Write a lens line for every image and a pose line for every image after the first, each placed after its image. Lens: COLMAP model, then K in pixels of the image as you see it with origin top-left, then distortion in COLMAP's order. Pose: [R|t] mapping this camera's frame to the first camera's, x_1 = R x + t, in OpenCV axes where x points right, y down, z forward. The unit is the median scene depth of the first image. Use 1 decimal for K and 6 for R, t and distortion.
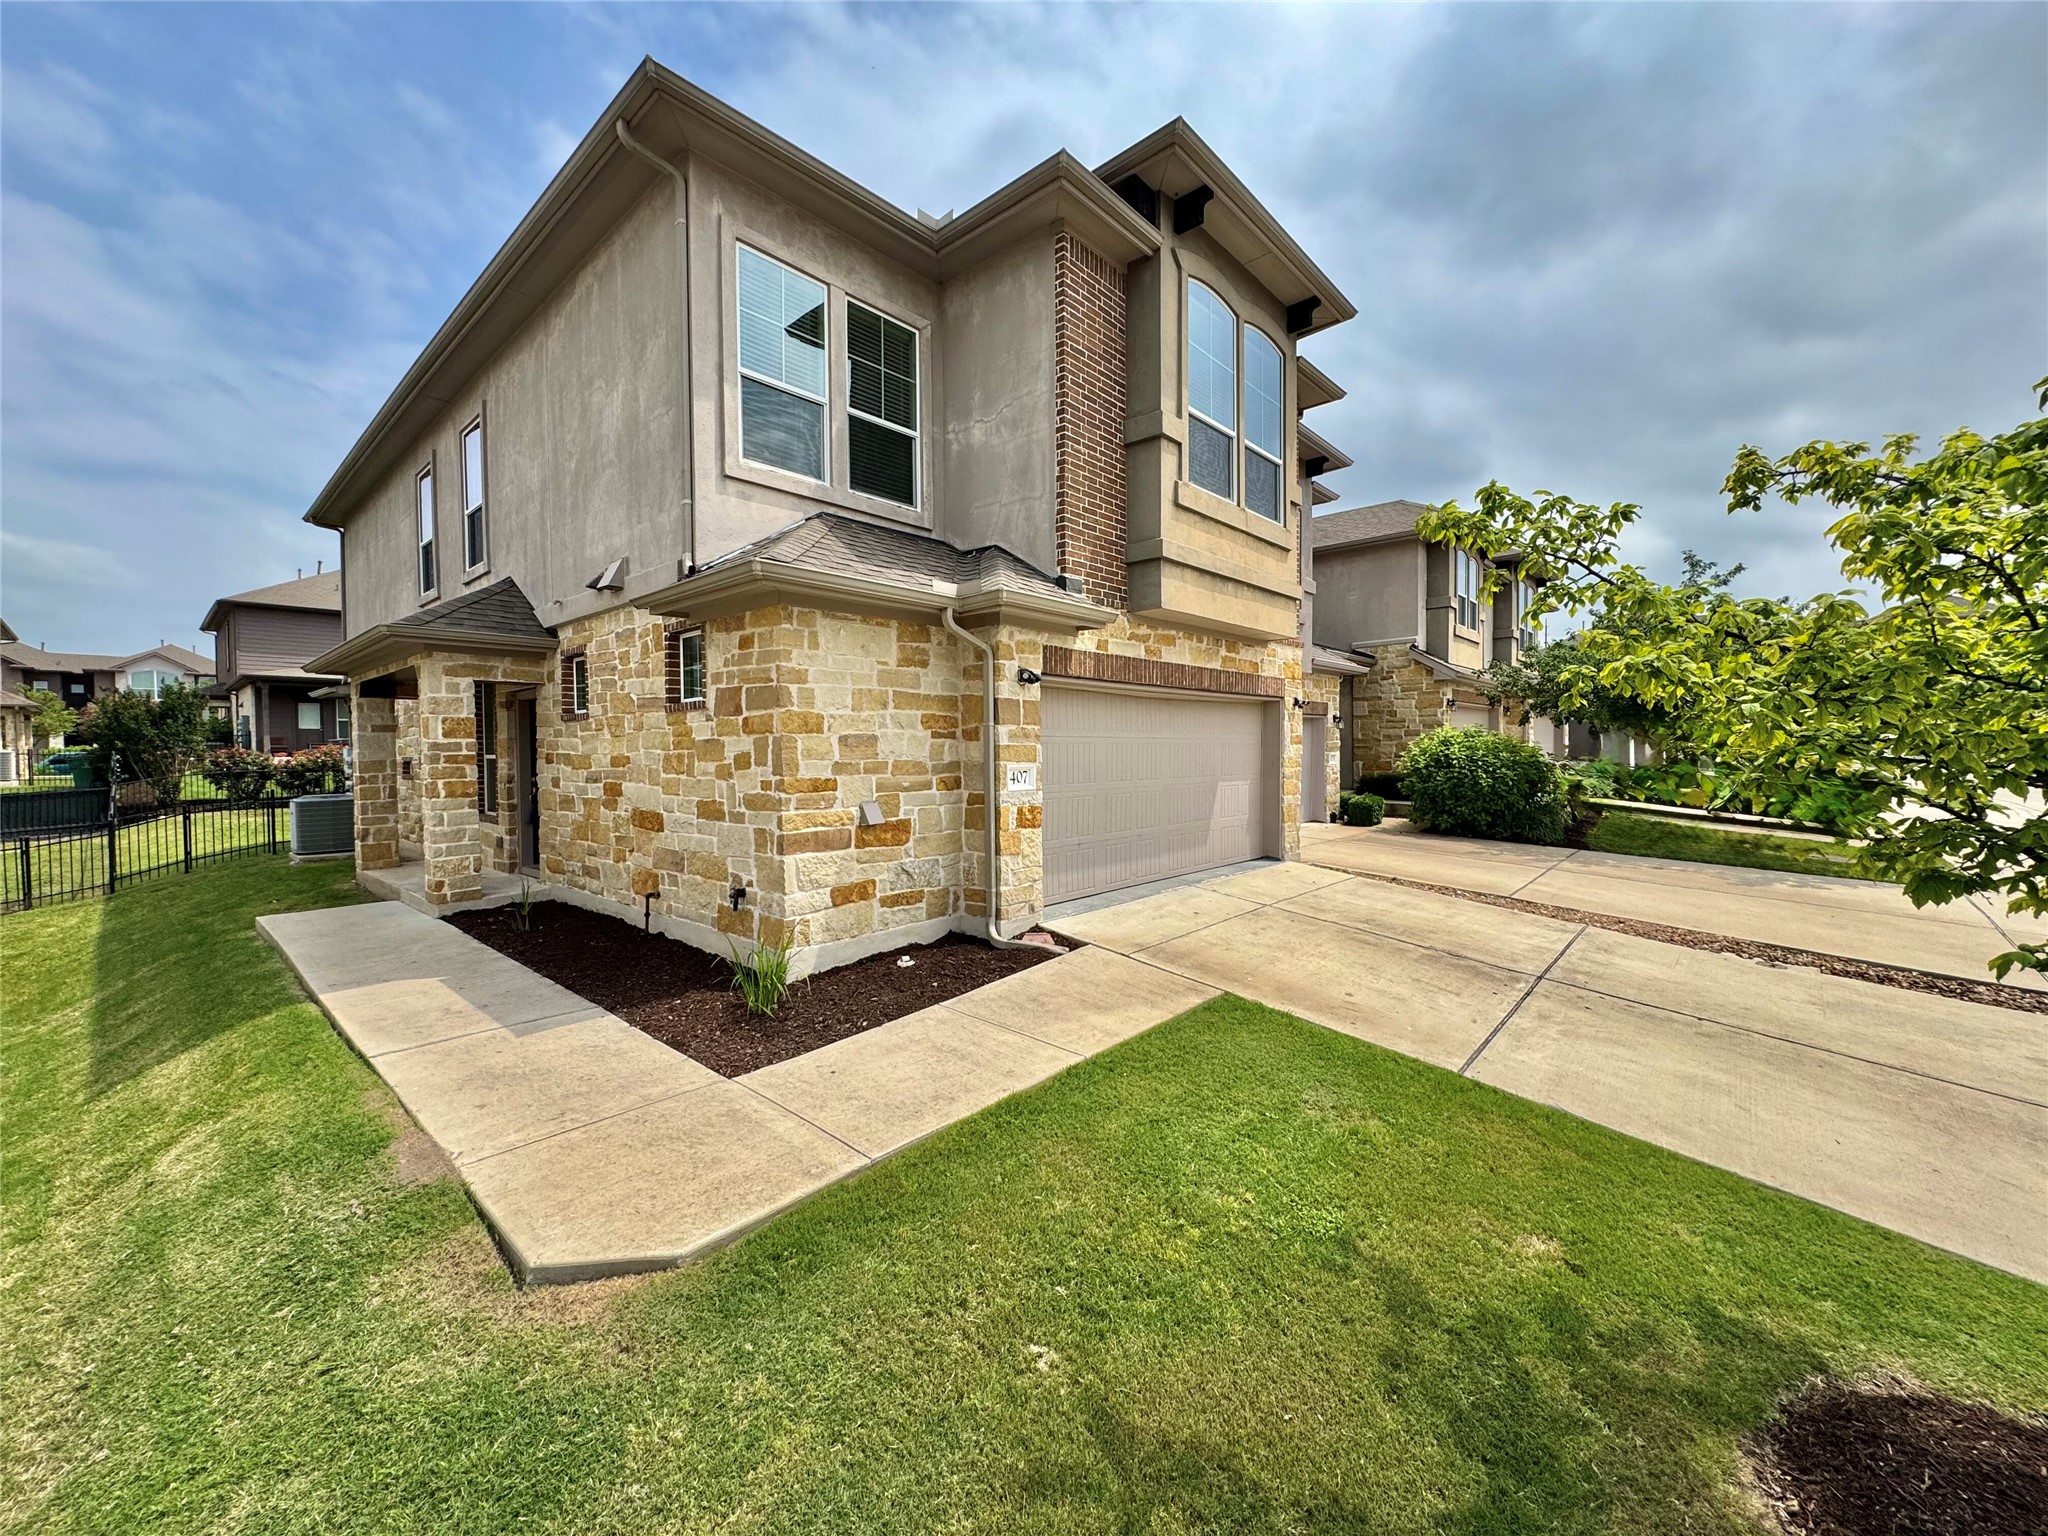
lens RADIAL K [[820.8, 0, 1035.7], [0, 820.8, 731.0], [0, 0, 1]] dist [-0.001079, -0.000025]
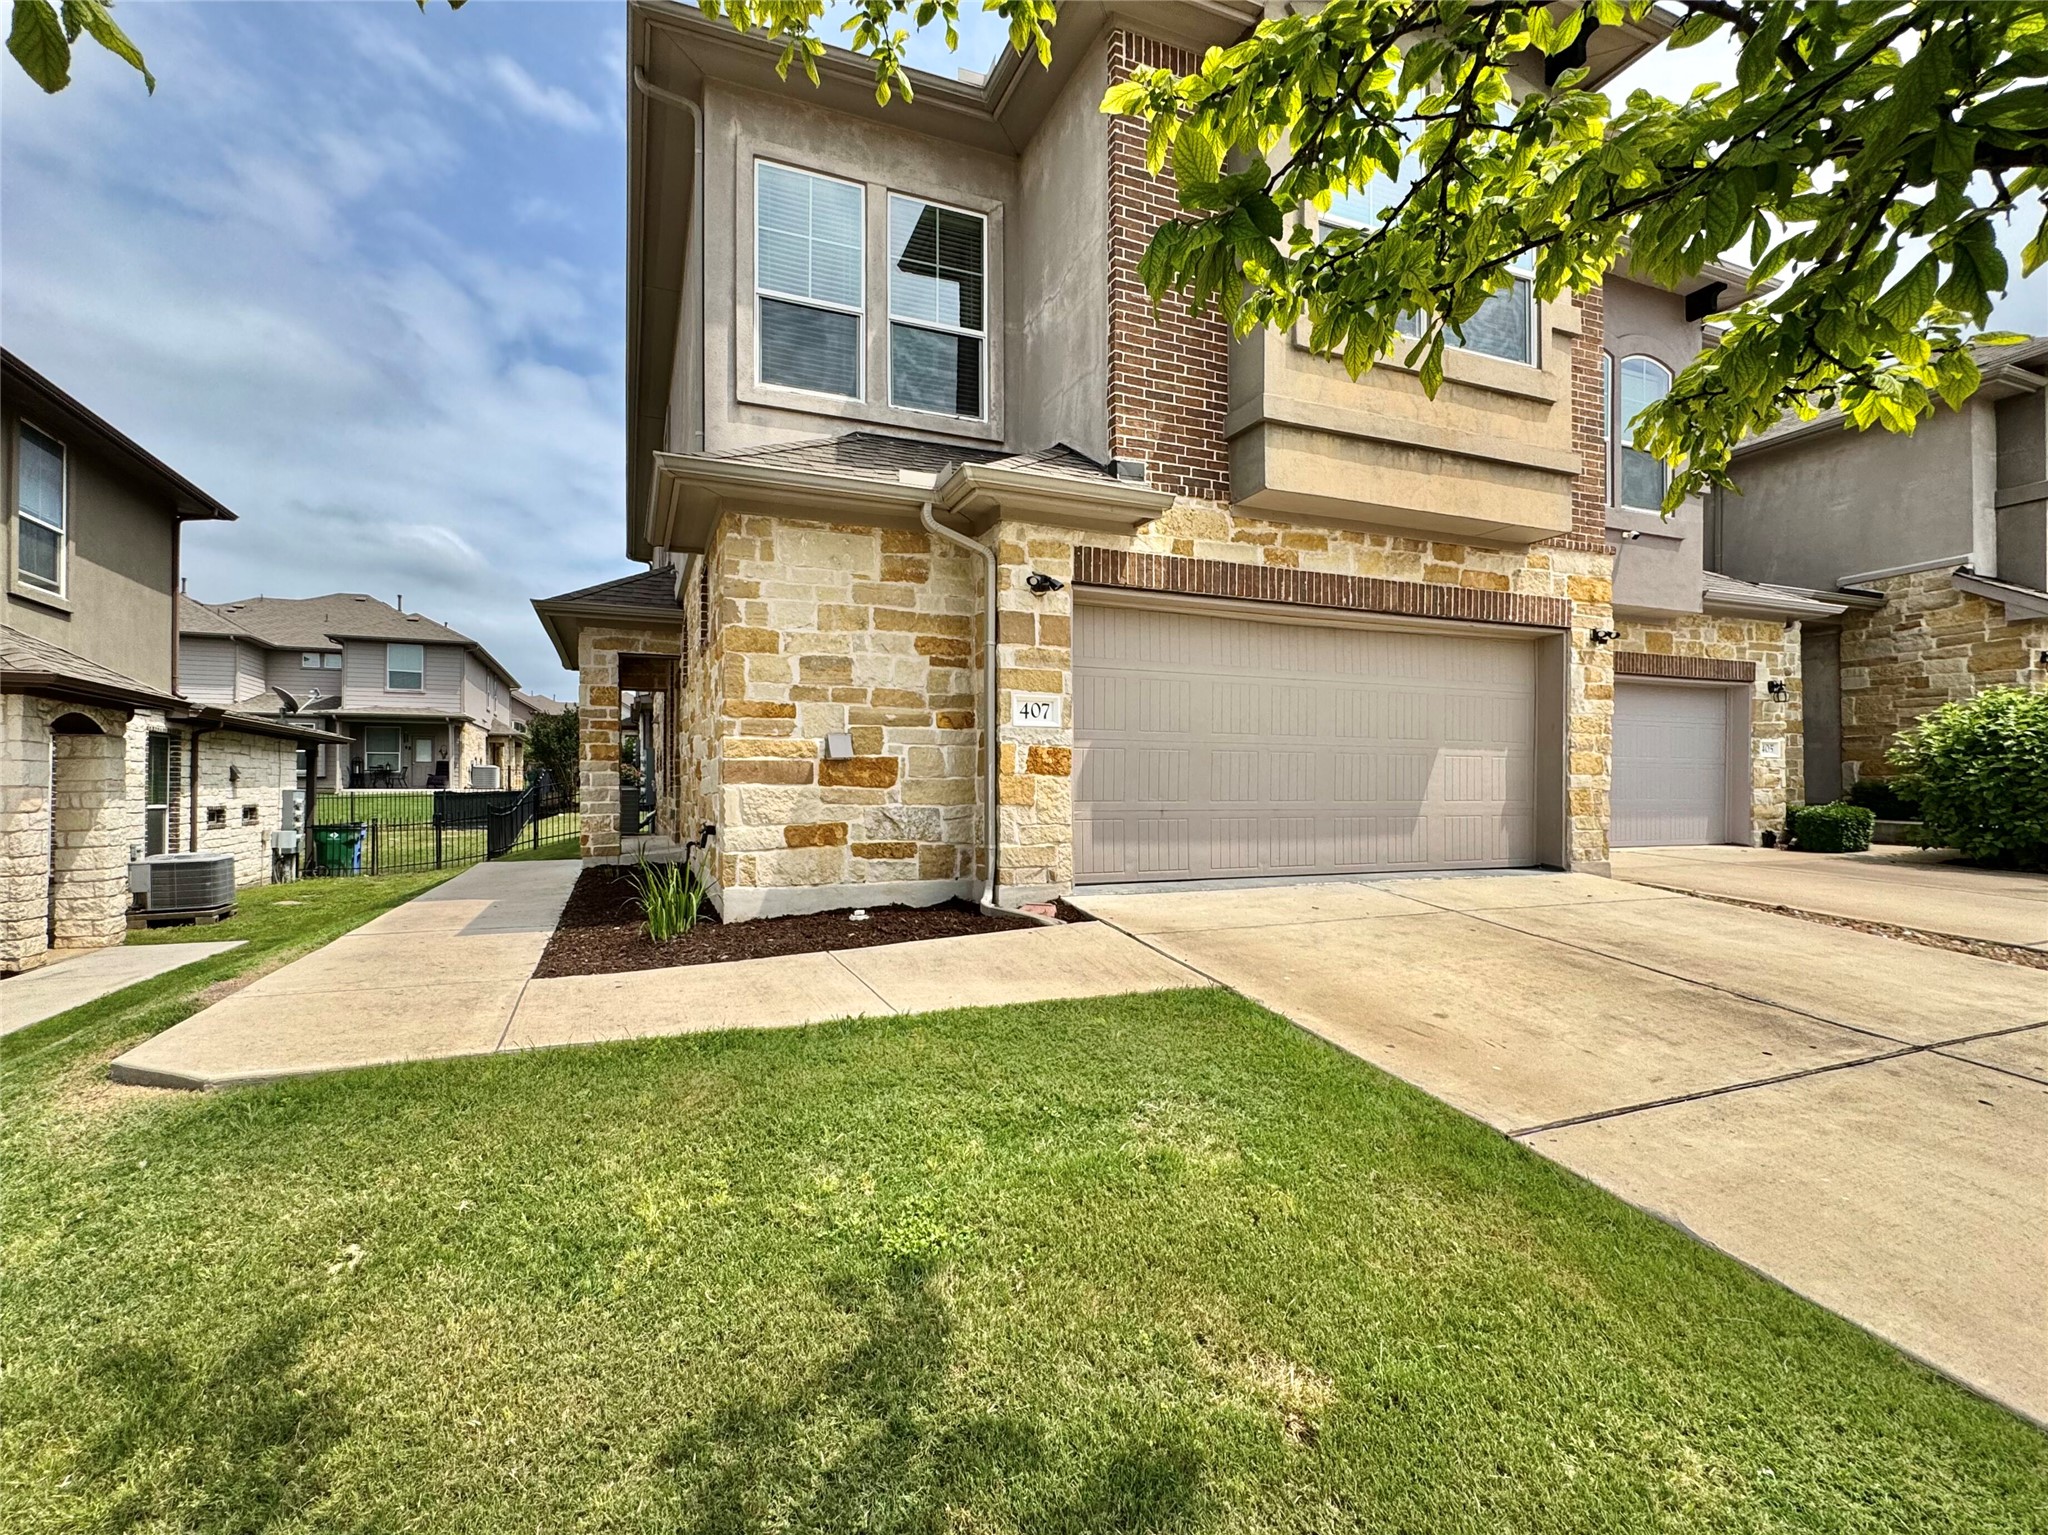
lens RADIAL K [[913.2, 0, 1087.0], [0, 913.2, 780.1], [0, 0, 1]] dist [-0.001762, -0.000346]
pose [[0.888462, -0.015837, -0.458677, 0.439962], [0.005839, 0.999714, -0.023207, 0.147705], [0.458913, 0.017940, 0.888300, 0.240260]]
